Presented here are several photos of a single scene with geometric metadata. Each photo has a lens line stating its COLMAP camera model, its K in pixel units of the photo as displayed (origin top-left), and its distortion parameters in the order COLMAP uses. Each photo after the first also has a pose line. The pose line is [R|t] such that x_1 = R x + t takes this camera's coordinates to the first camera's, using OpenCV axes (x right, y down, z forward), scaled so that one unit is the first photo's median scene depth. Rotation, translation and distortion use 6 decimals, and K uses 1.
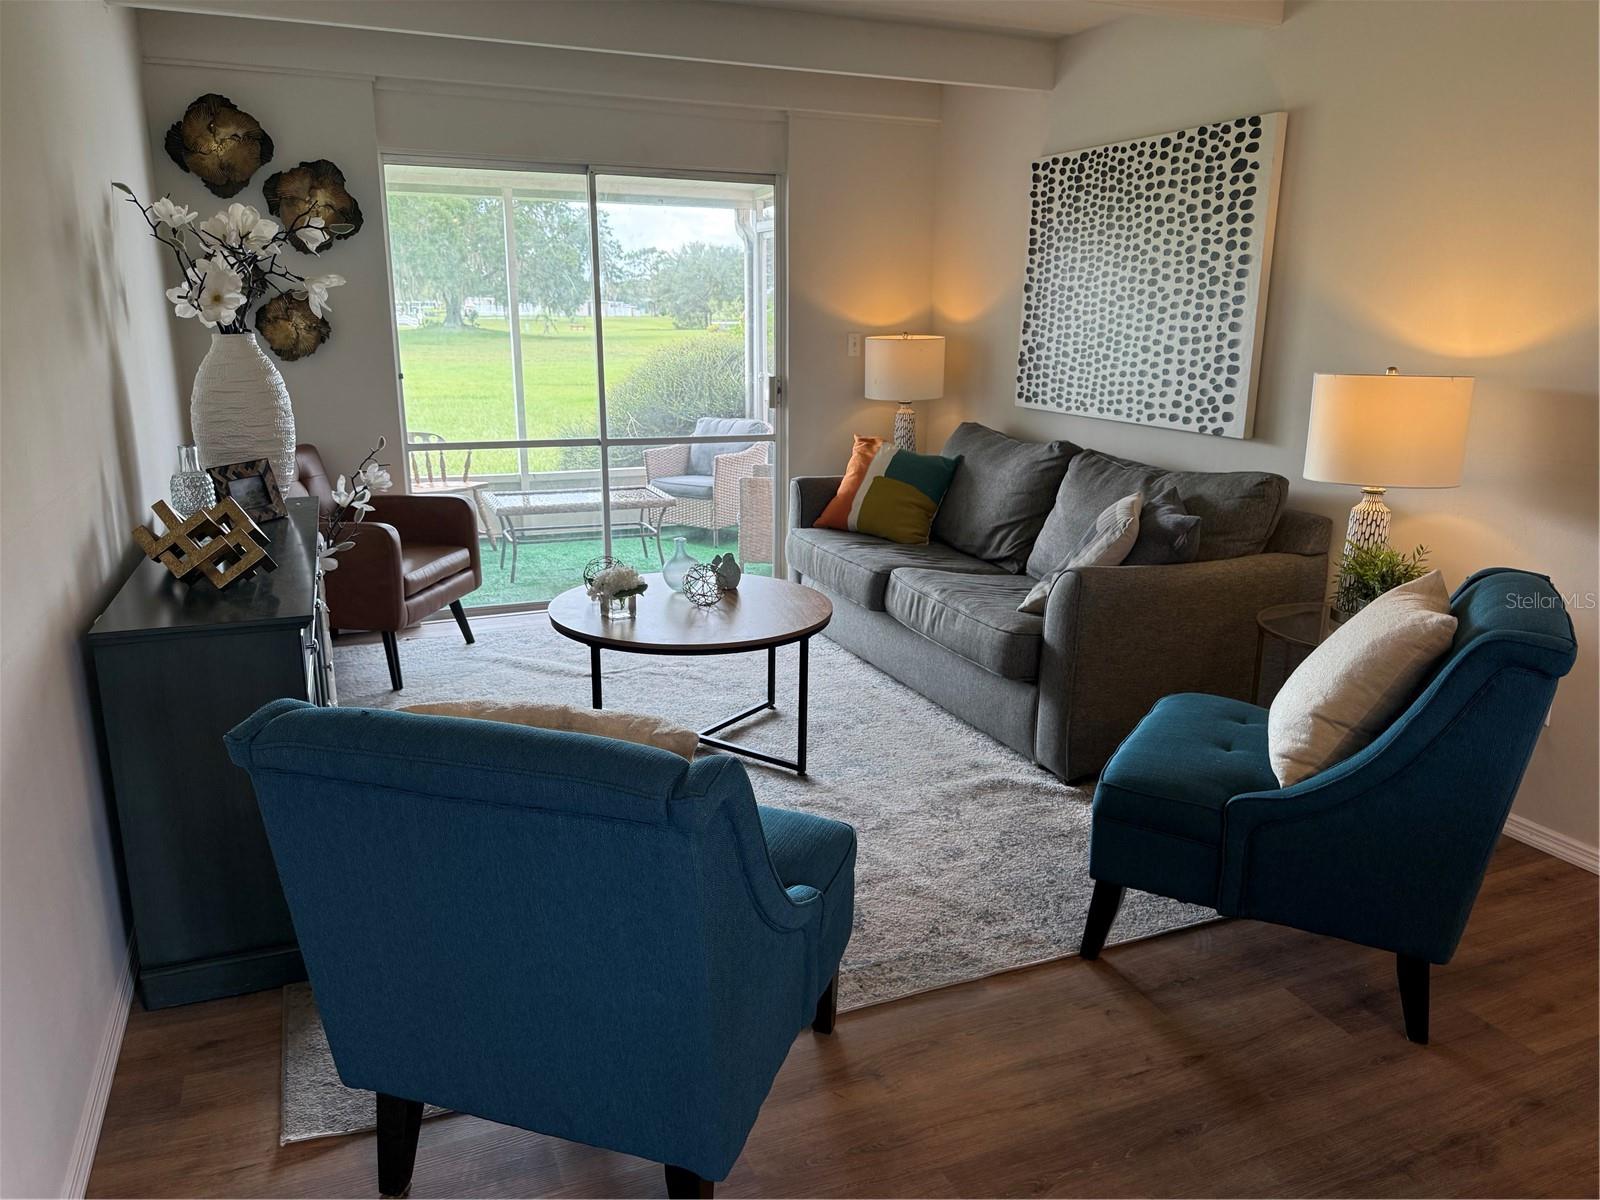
lens RADIAL K [[1101.9, 0, 804.2], [0, 1101.9, 603.0], [0, 0, 1]] dist [-0.001381, -0.046144]
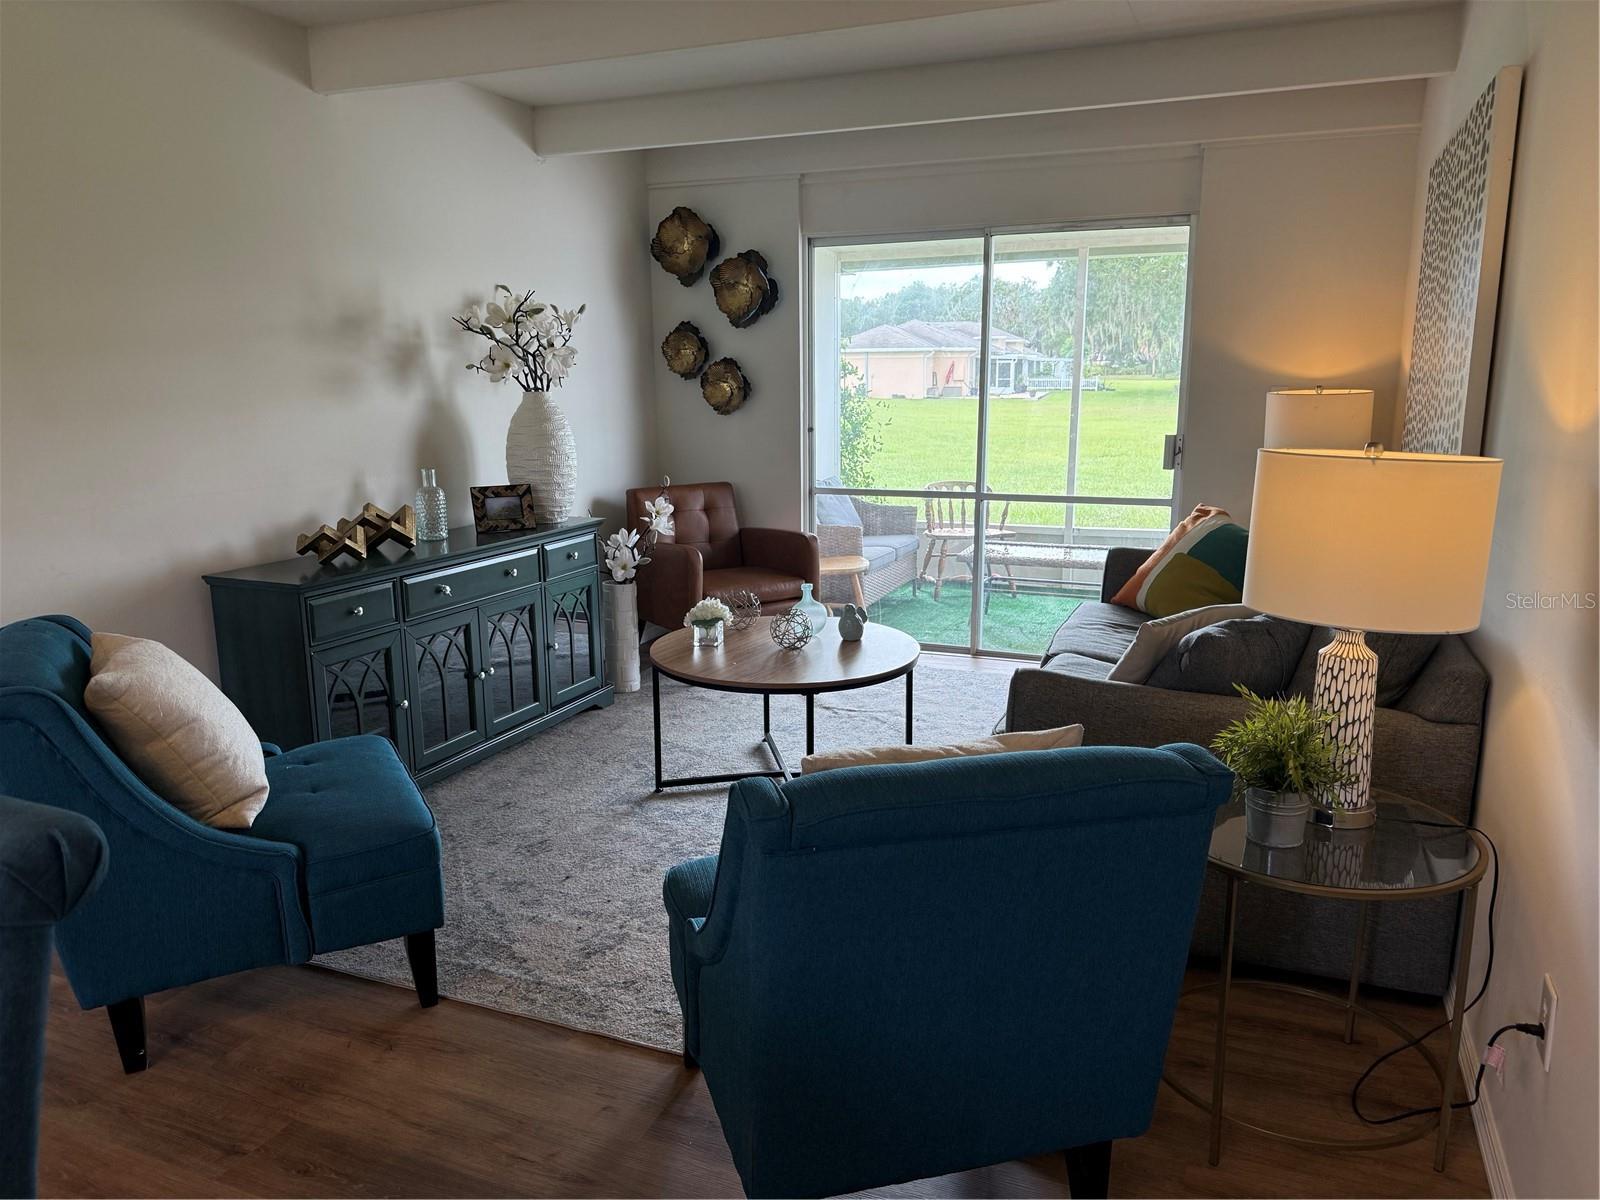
lens RADIAL K [[1101.9, 0, 804.2], [0, 1101.9, 603.0], [0, 0, 1]] dist [-0.001381, -0.046144]
pose [[0.713437, 0.122532, -0.689922, 0.471306], [-0.155762, 0.987690, 0.014345, -0.043918], [0.683187, 0.097229, 0.723741, 0.188751]]
